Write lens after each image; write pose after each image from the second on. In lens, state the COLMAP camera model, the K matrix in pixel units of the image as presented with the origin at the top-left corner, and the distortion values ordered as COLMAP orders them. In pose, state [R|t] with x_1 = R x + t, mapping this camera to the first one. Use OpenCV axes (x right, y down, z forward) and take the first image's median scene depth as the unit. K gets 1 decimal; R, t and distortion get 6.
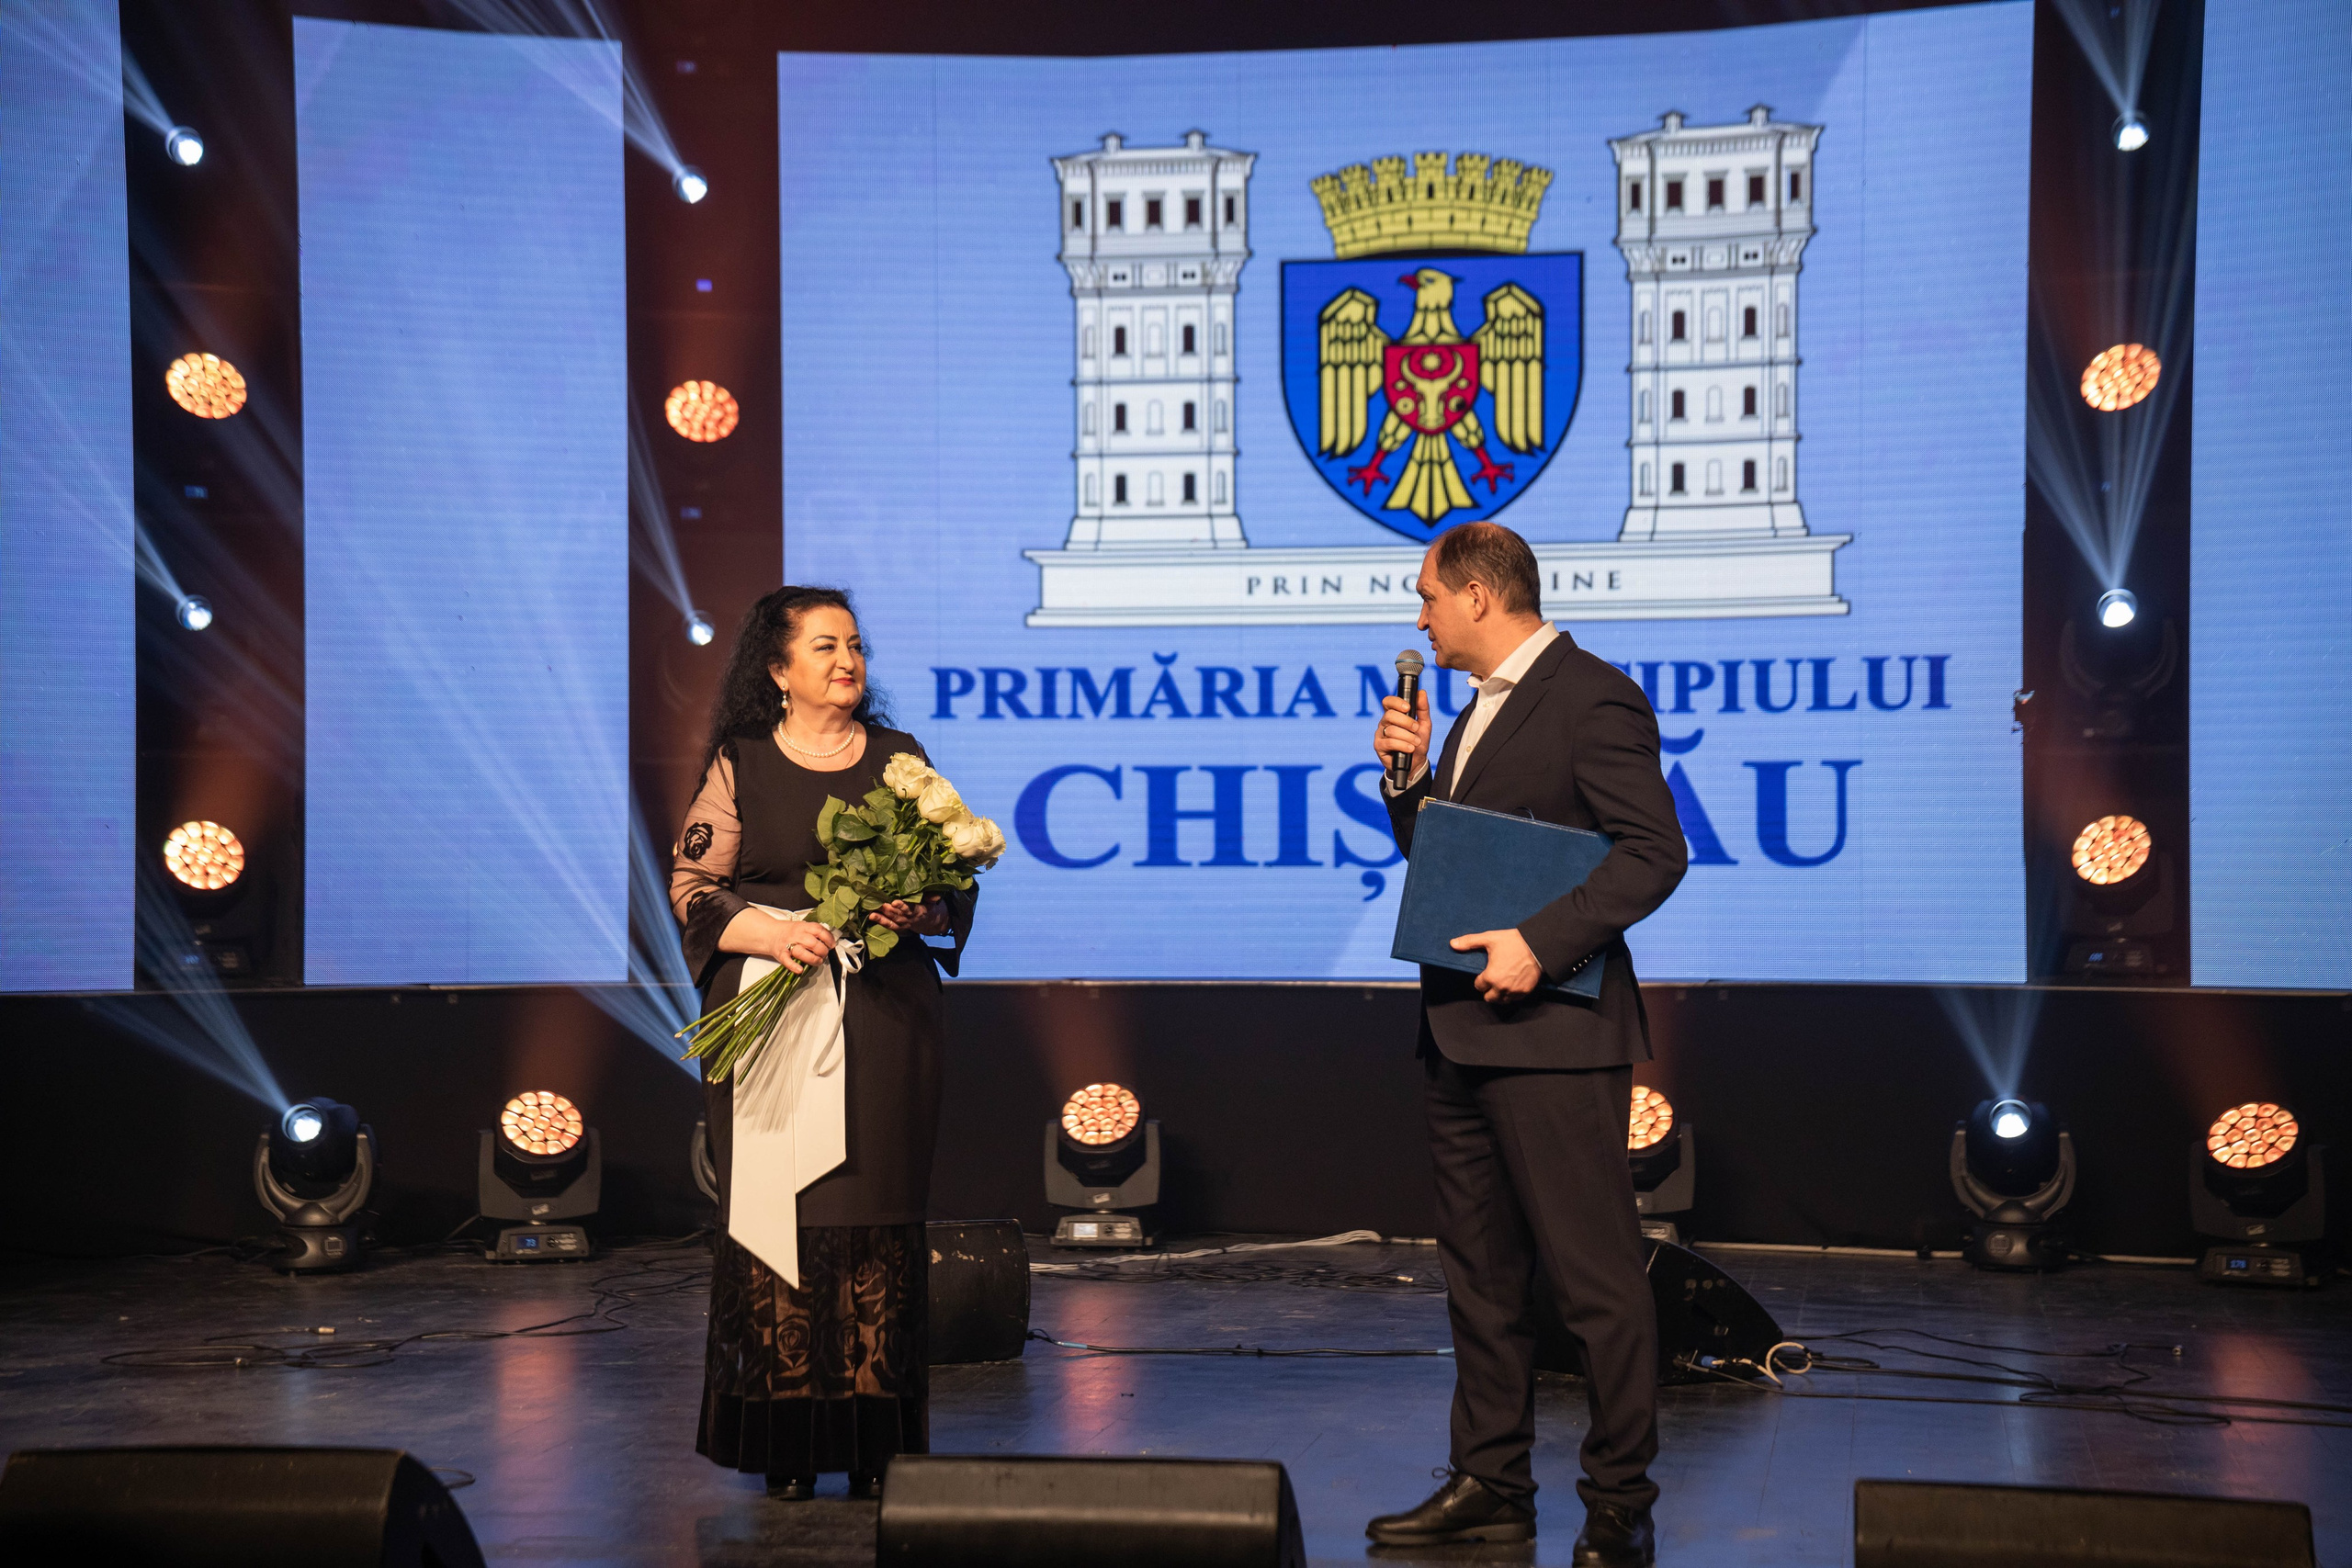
lens RADIAL K [[4771.6, 0, 1168.1], [0, 4771.6, 812.2], [0, 0, 1]] dist [0.591967, 0.000000]
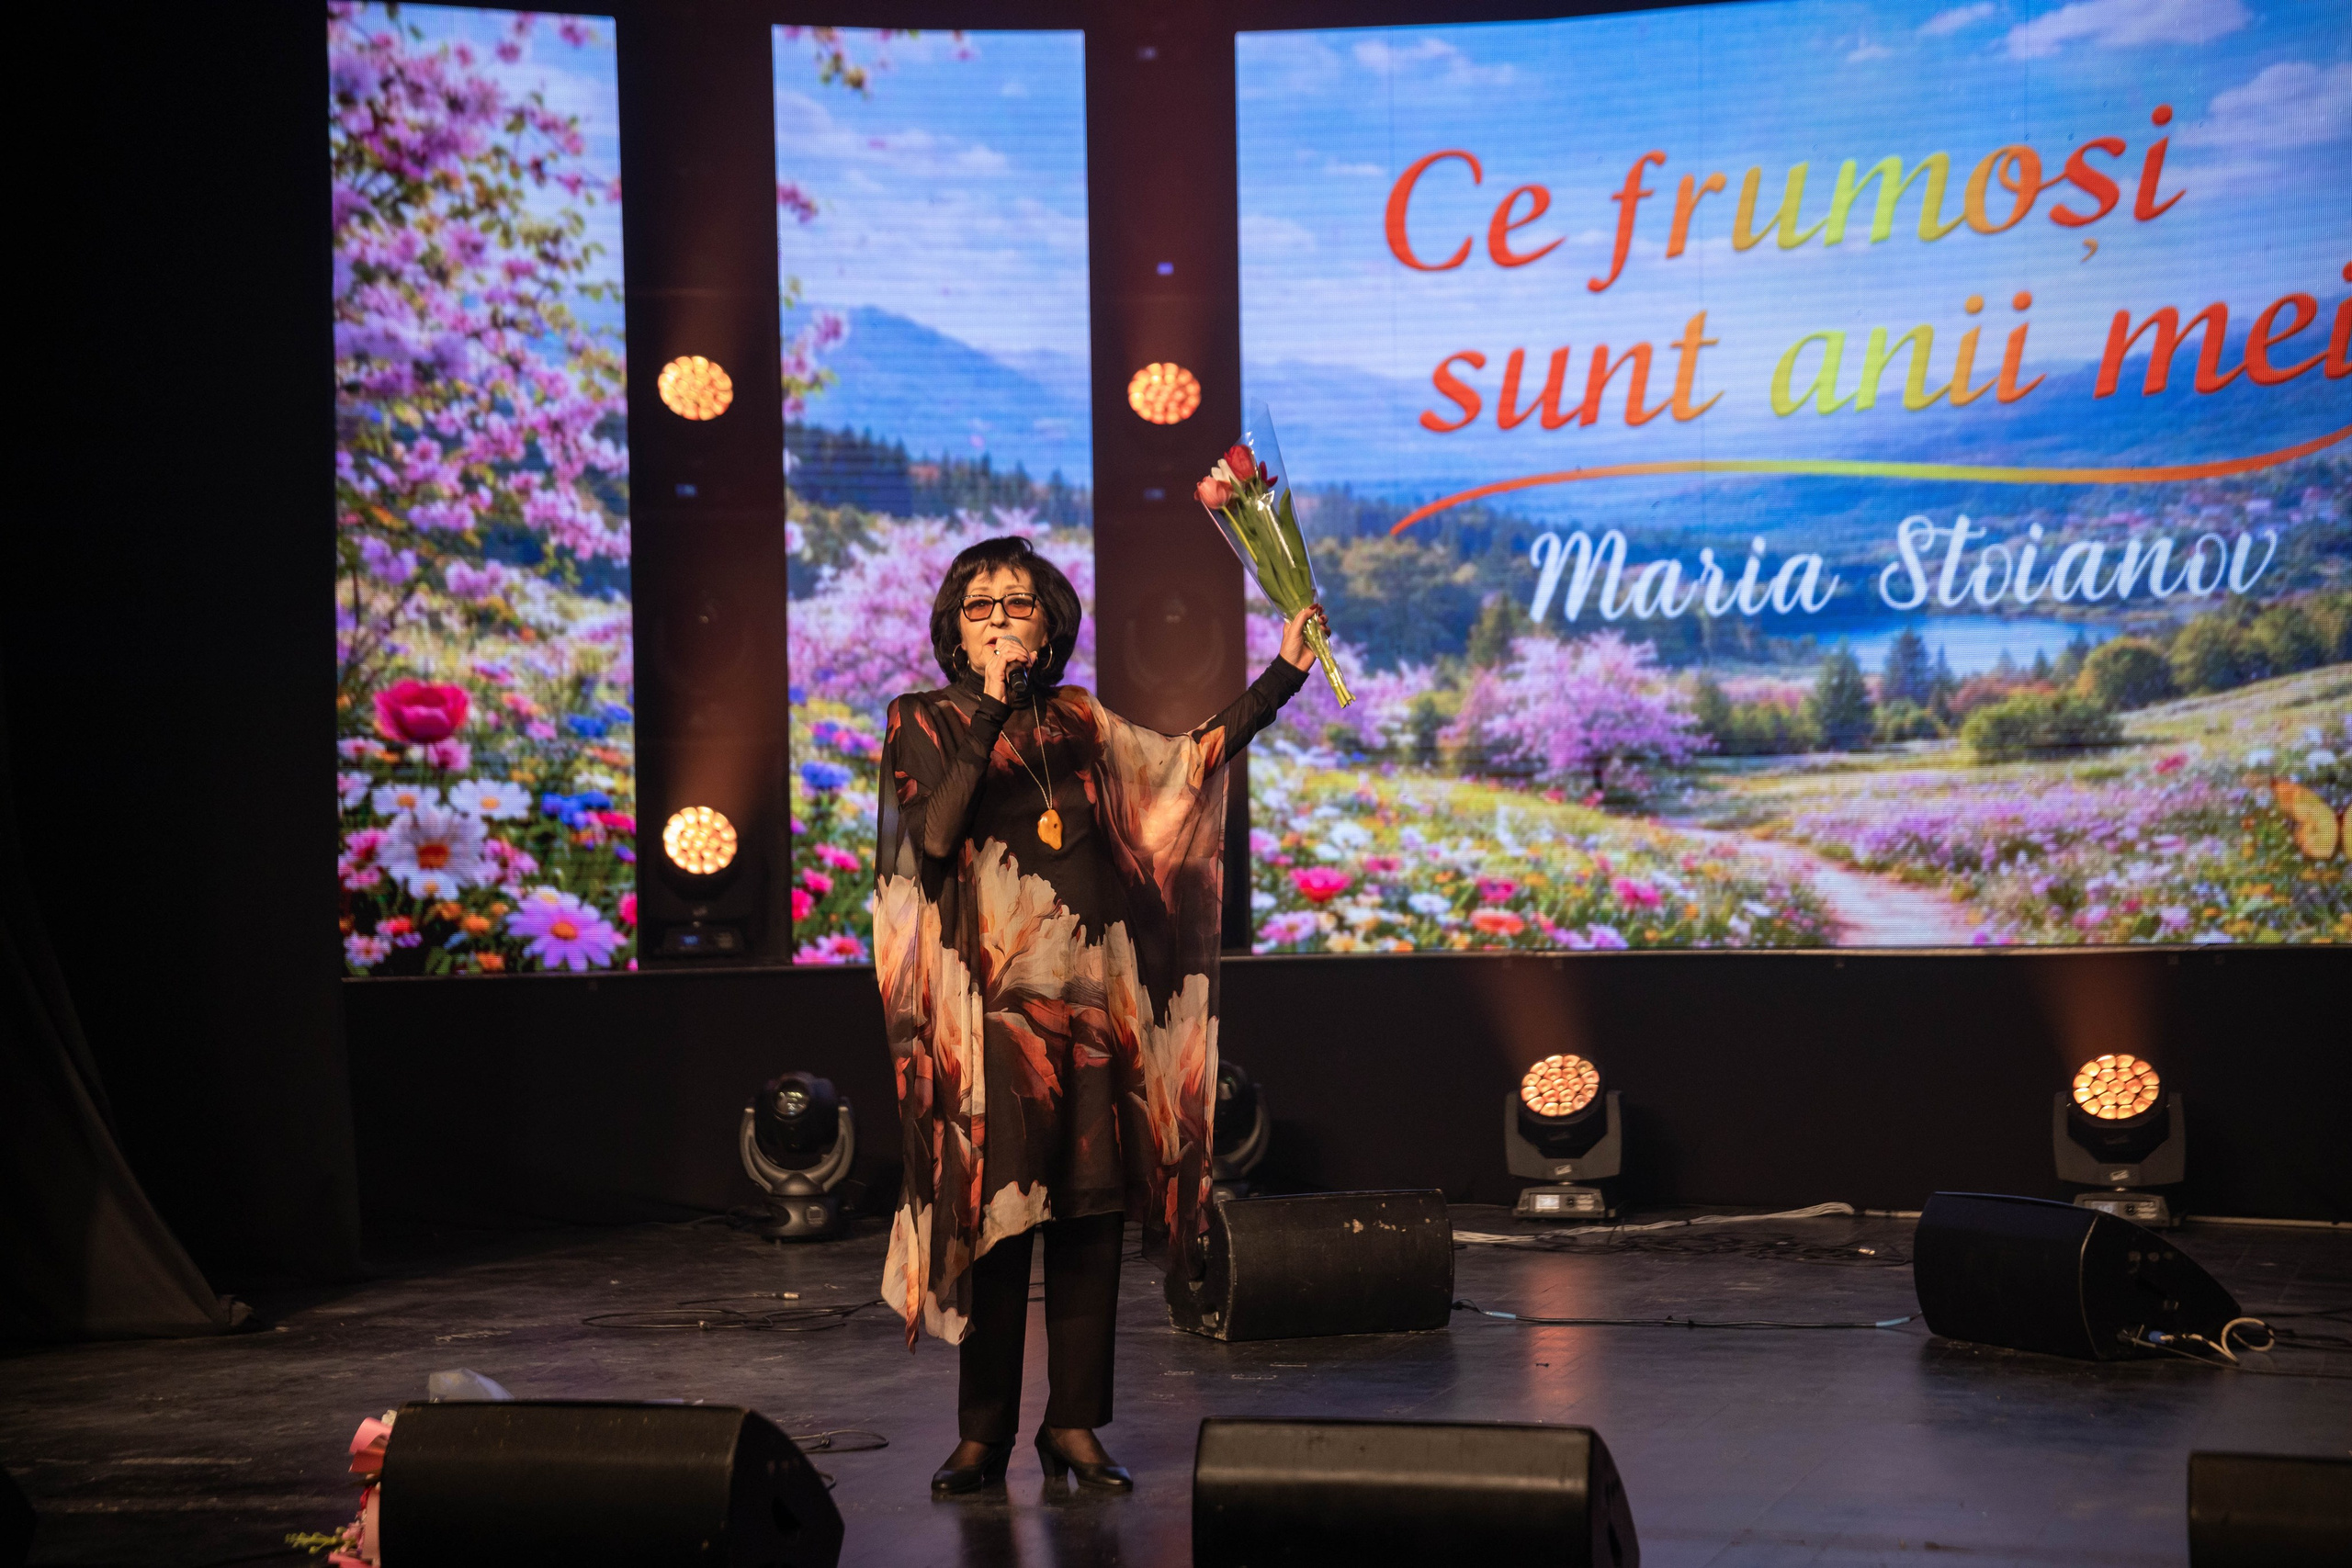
lens RADIAL K [[4771.6, 0, 1142.5], [0, 4771.6, 830.0], [0, 0, 1]] dist [0.591967, 0.000000]
pose [[0.990398, -0.016703, -0.137230, 0.038408], [0.017797, 0.999819, 0.006747, 0.001637], [0.137093, -0.009124, 0.990516, -0.000140]]
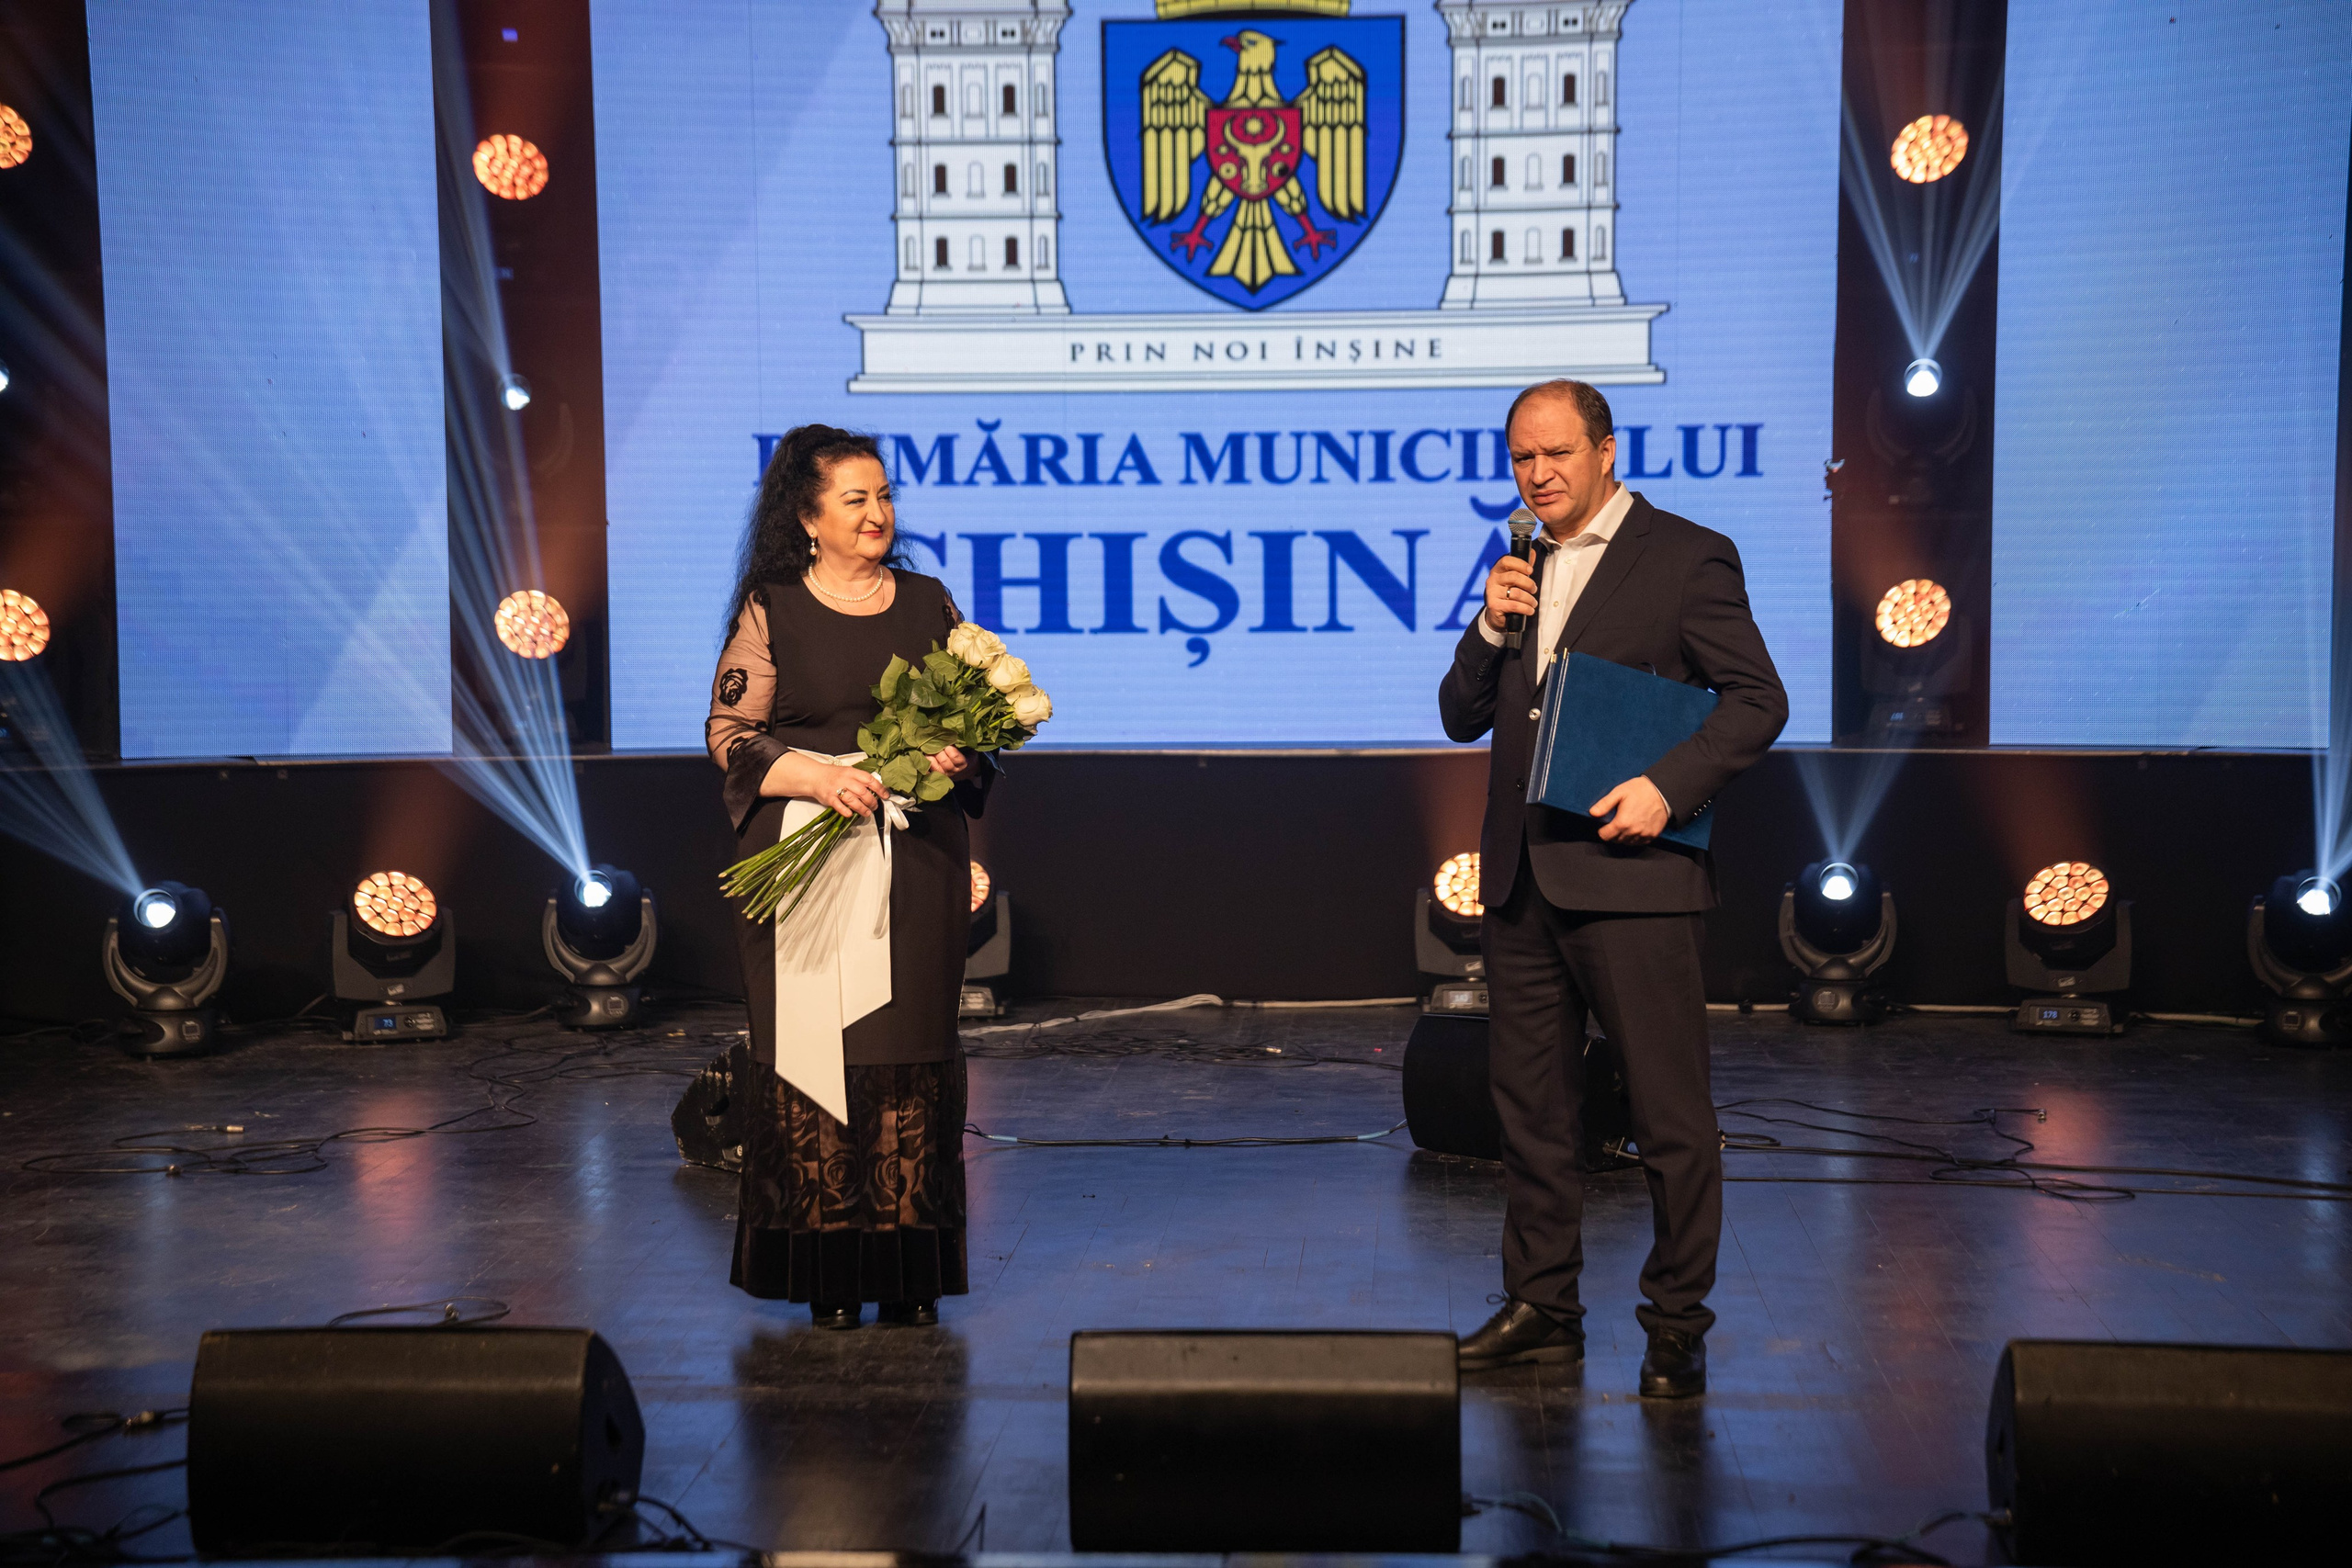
lens RADIAL K [[4771.6, 0, 1179.6], [0, 4771.6, 838.9], [0, 0, 1]] dist [0.591967, 0.000000]
pose [[0.993269, -0.012672, 0.115136, -0.083812], [0.003109, 0.996556, 0.082863, -0.031314], [-0.115789, -0.081947, 0.989888, -0.006730]]
